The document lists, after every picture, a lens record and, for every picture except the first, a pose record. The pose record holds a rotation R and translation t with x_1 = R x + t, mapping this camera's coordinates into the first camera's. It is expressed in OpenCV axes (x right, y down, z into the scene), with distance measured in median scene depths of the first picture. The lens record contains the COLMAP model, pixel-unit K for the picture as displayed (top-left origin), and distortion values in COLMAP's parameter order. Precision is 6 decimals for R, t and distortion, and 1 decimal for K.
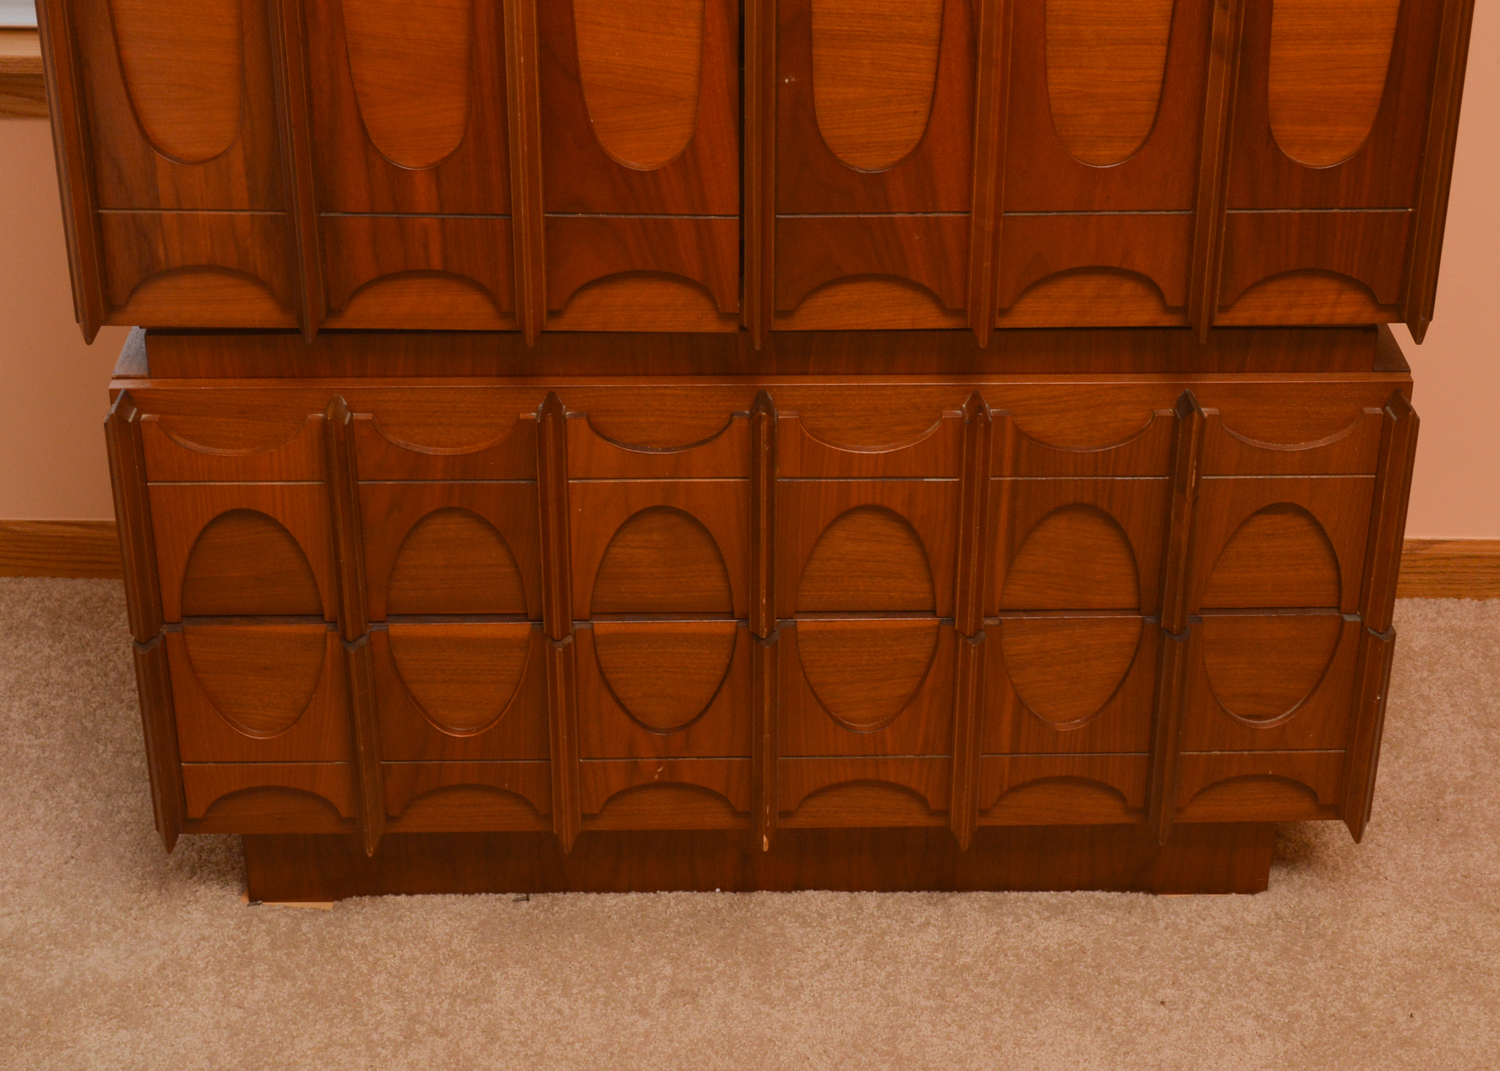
lens RADIAL K [[2670.7, 0, 775.2], [0, 2670.7, 539.1], [0, 0, 1]] dist [-0.038358, -0.053367]
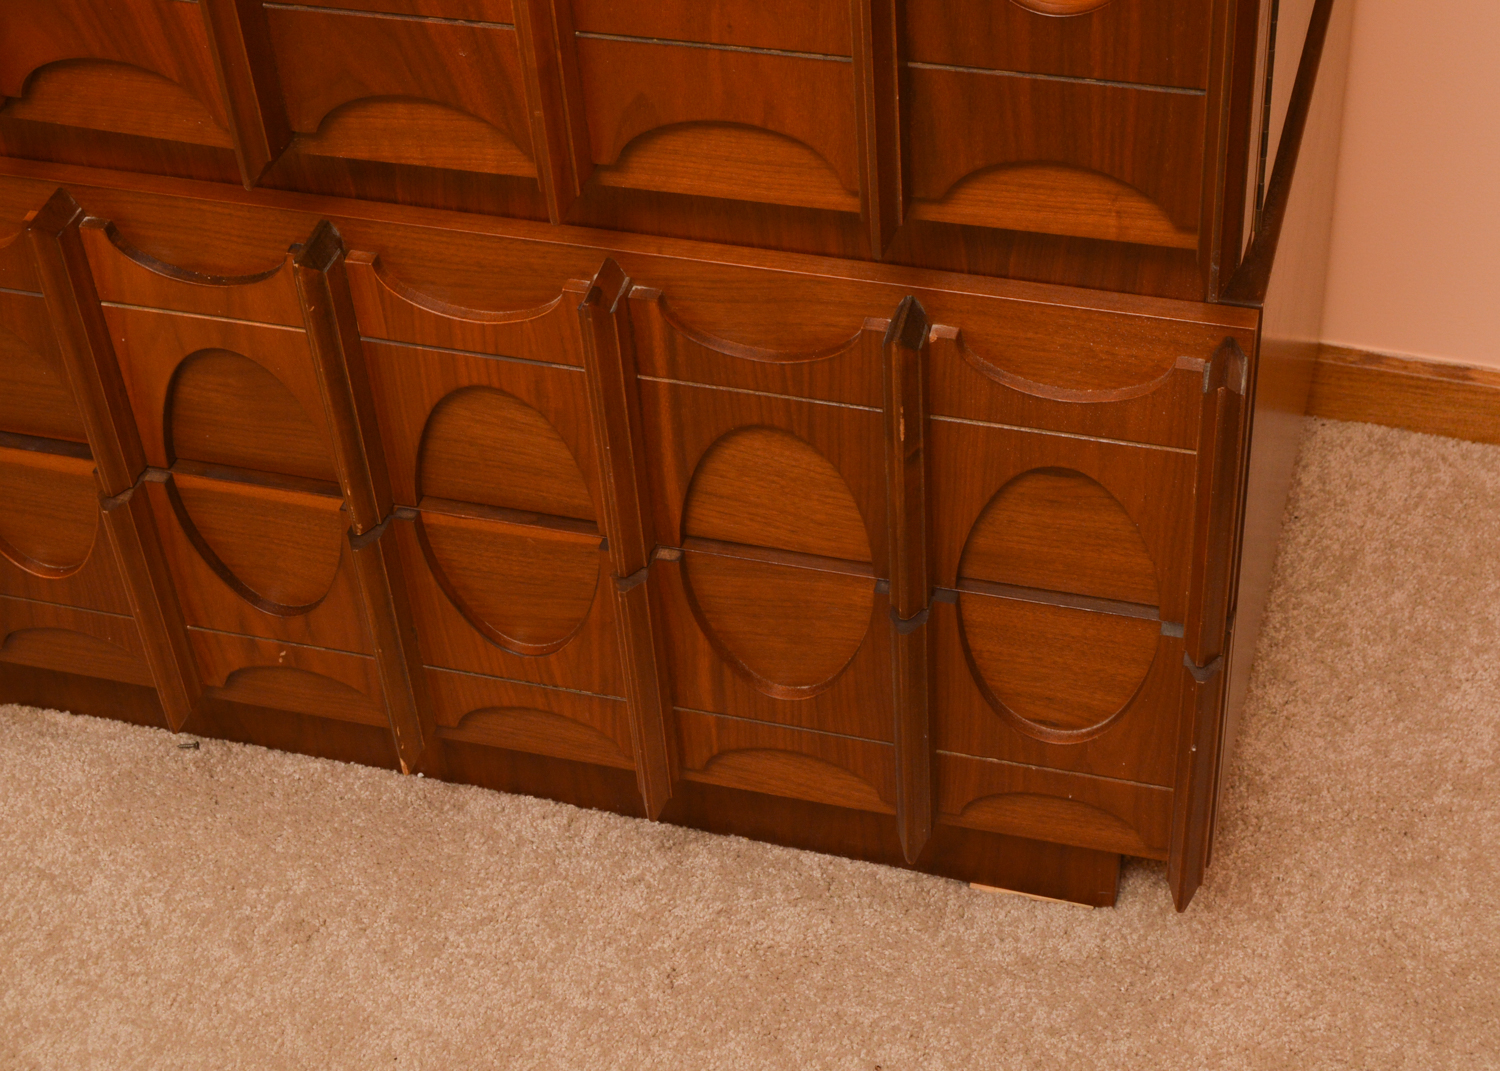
lens RADIAL K [[2609.4, 0, 750.0], [0, 2609.4, 535.5], [0, 0, 1]] dist [-0.047938, 0.031032]
pose [[0.952846, 0.155441, -0.260621, 0.291614], [-0.085567, 0.961621, 0.260698, -0.162880], [0.291141, -0.226105, 0.929577, 0.365138]]
